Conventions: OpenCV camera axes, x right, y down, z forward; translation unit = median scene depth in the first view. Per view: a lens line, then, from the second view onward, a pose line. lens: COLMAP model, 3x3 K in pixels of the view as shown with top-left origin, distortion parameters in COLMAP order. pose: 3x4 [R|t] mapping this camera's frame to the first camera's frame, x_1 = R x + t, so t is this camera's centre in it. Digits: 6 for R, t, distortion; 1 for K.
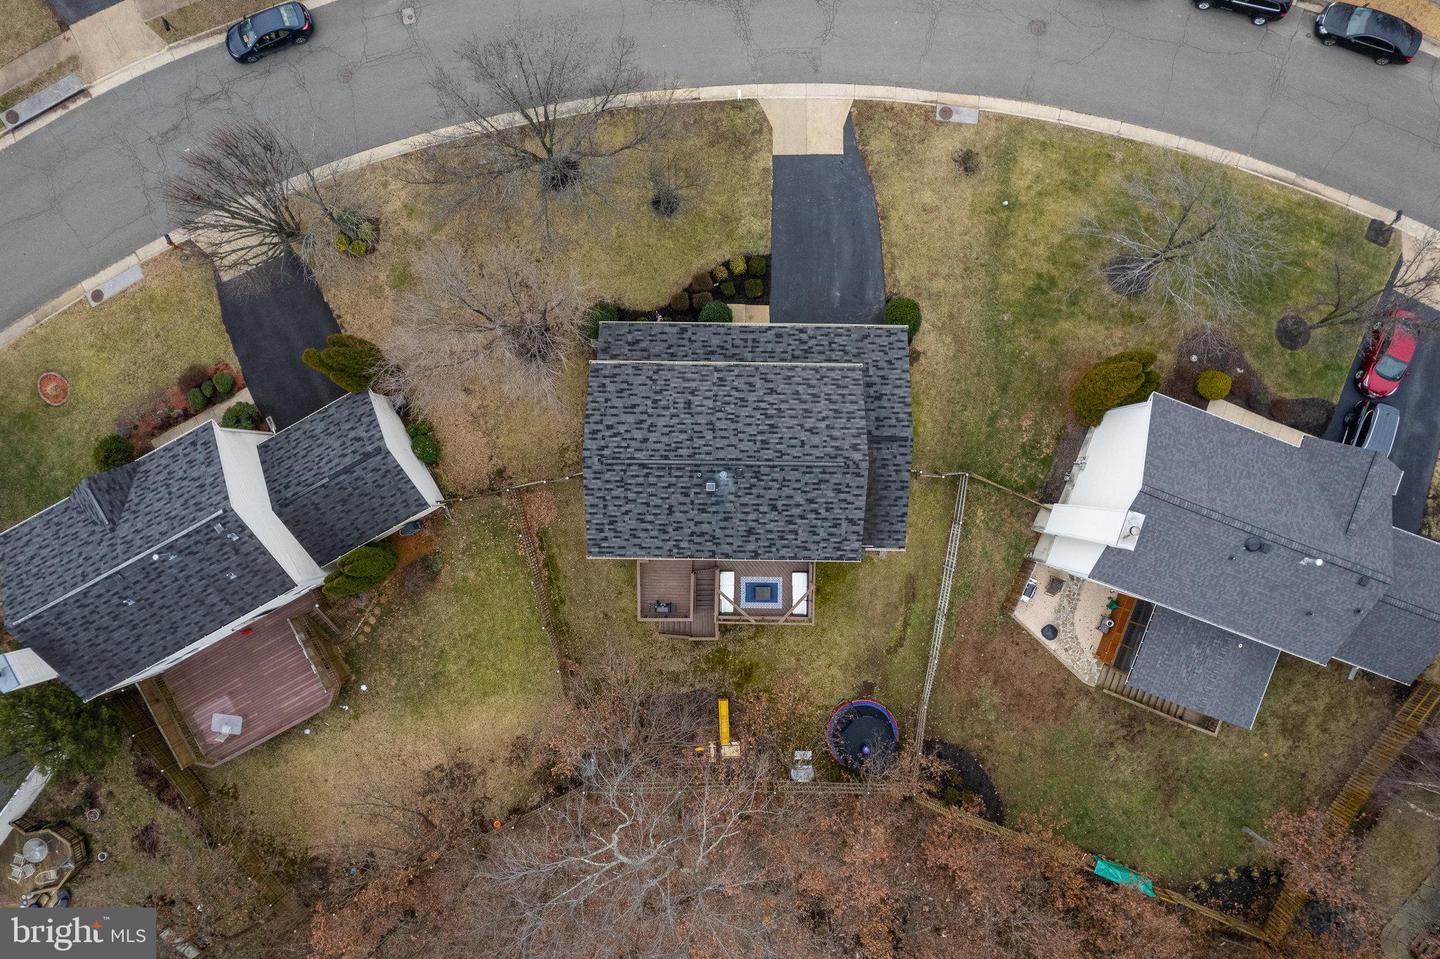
lens RADIAL K [[923.9, 0, 721.9], [0, 923.9, 487.8], [0, 0, 1]] dist [-0.073058, 0.058414]
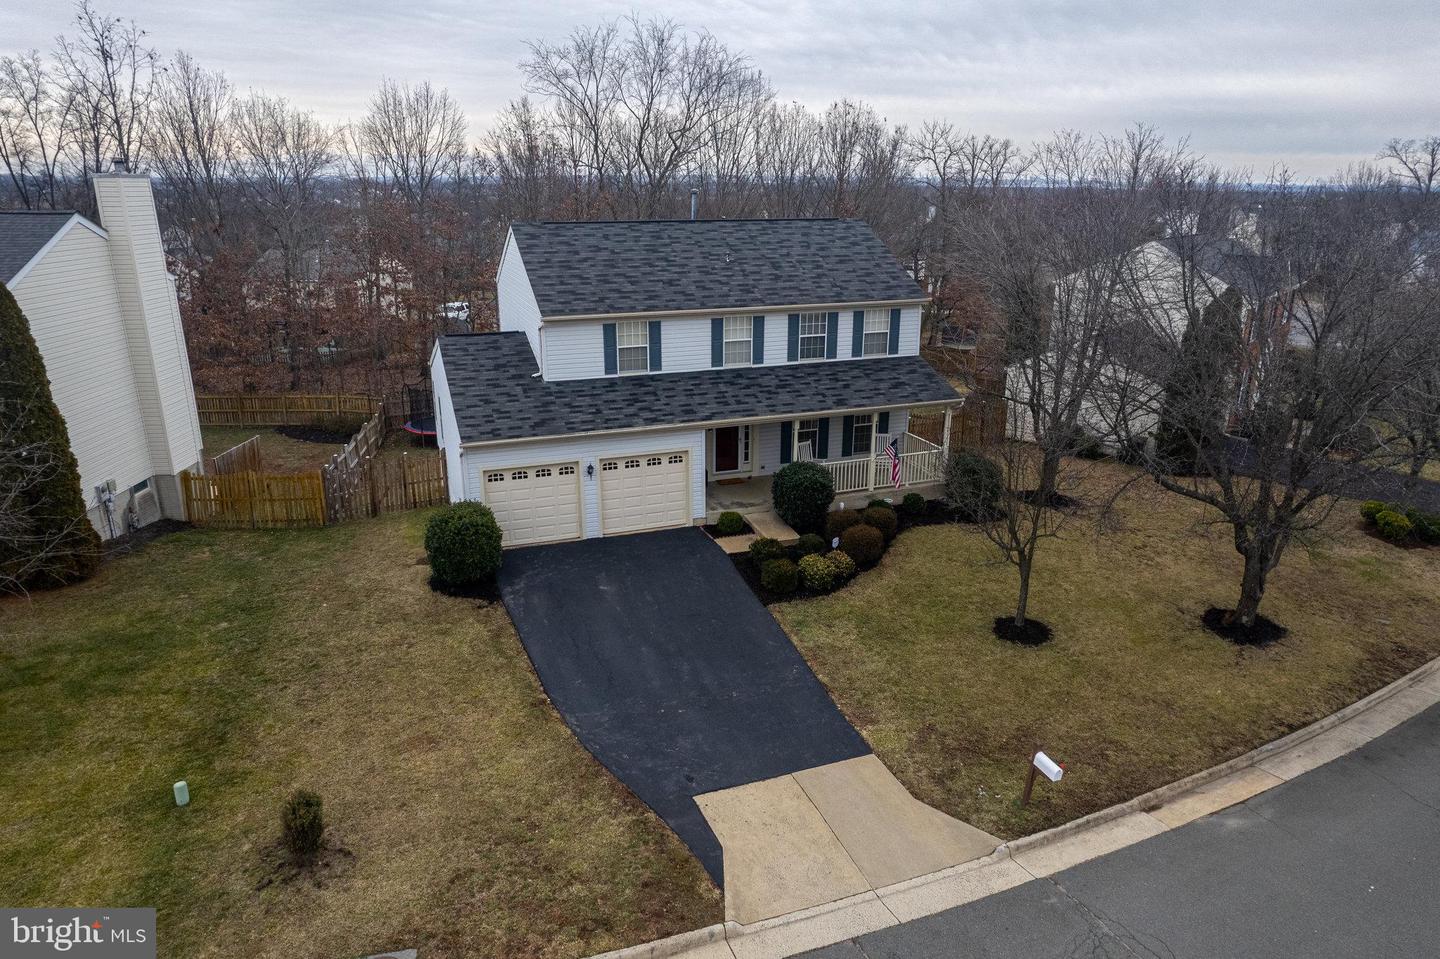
lens RADIAL K [[923.9, 0, 721.9], [0, 923.9, 487.8], [0, 0, 1]] dist [-0.073058, 0.058414]
pose [[-0.929295, 0.119377, -0.349514, 0.228479], [-0.369331, -0.306227, 0.877393, -0.633695], [-0.002290, 0.944444, 0.328665, 0.783701]]
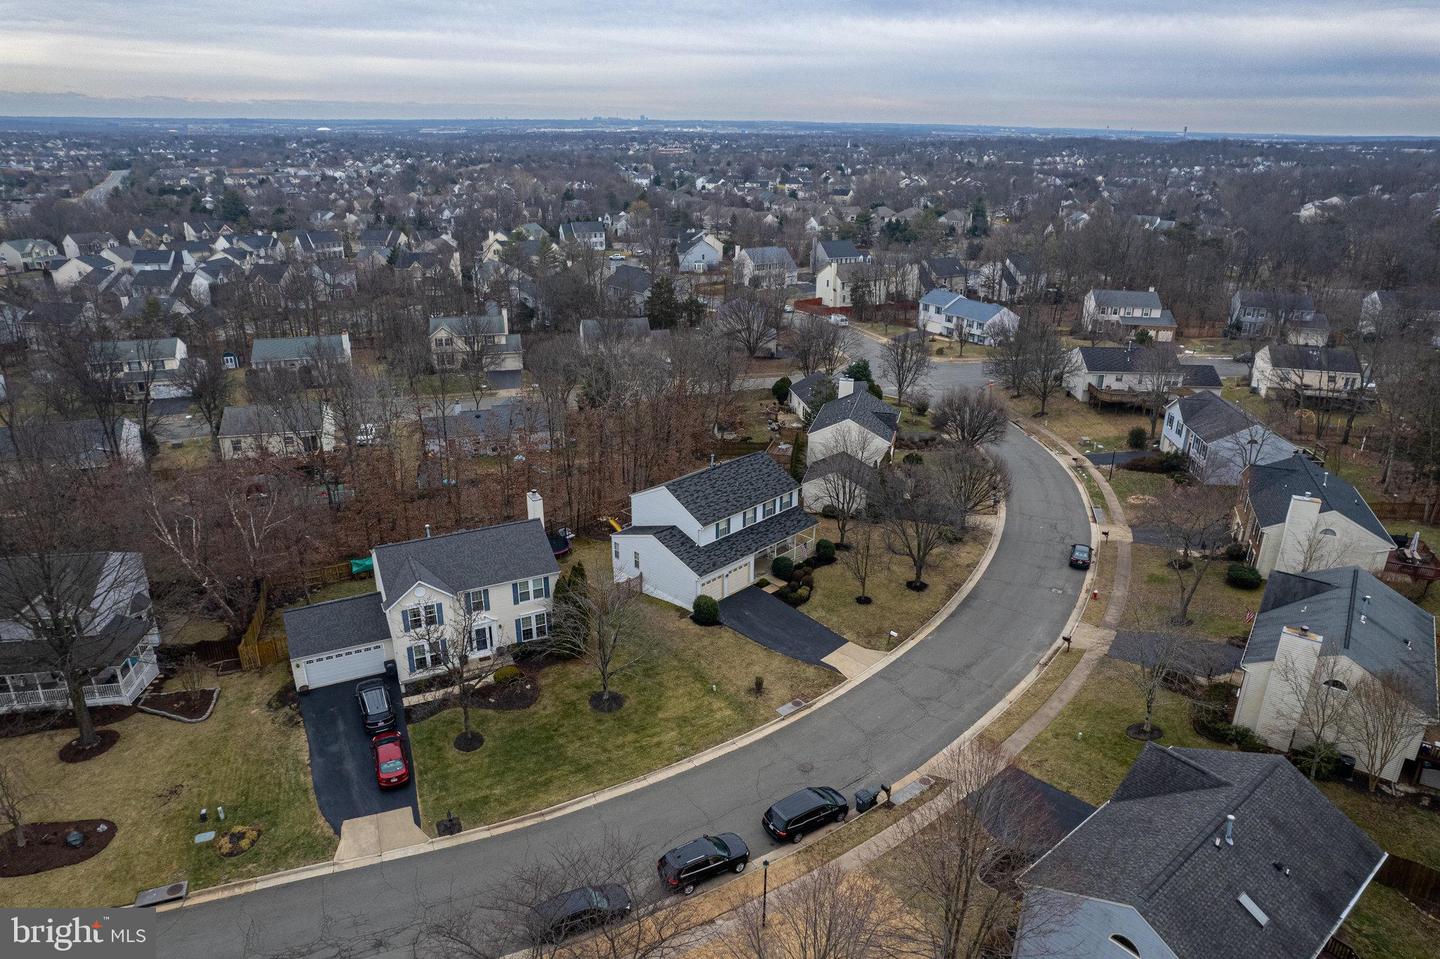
lens RADIAL K [[923.9, 0, 721.9], [0, 923.9, 487.8], [0, 0, 1]] dist [-0.073058, 0.058414]
pose [[-0.683432, 0.271590, -0.677613, 1.117629], [-0.729928, -0.268523, 0.628570, -1.070299], [-0.011241, 0.924194, 0.381758, 0.225307]]
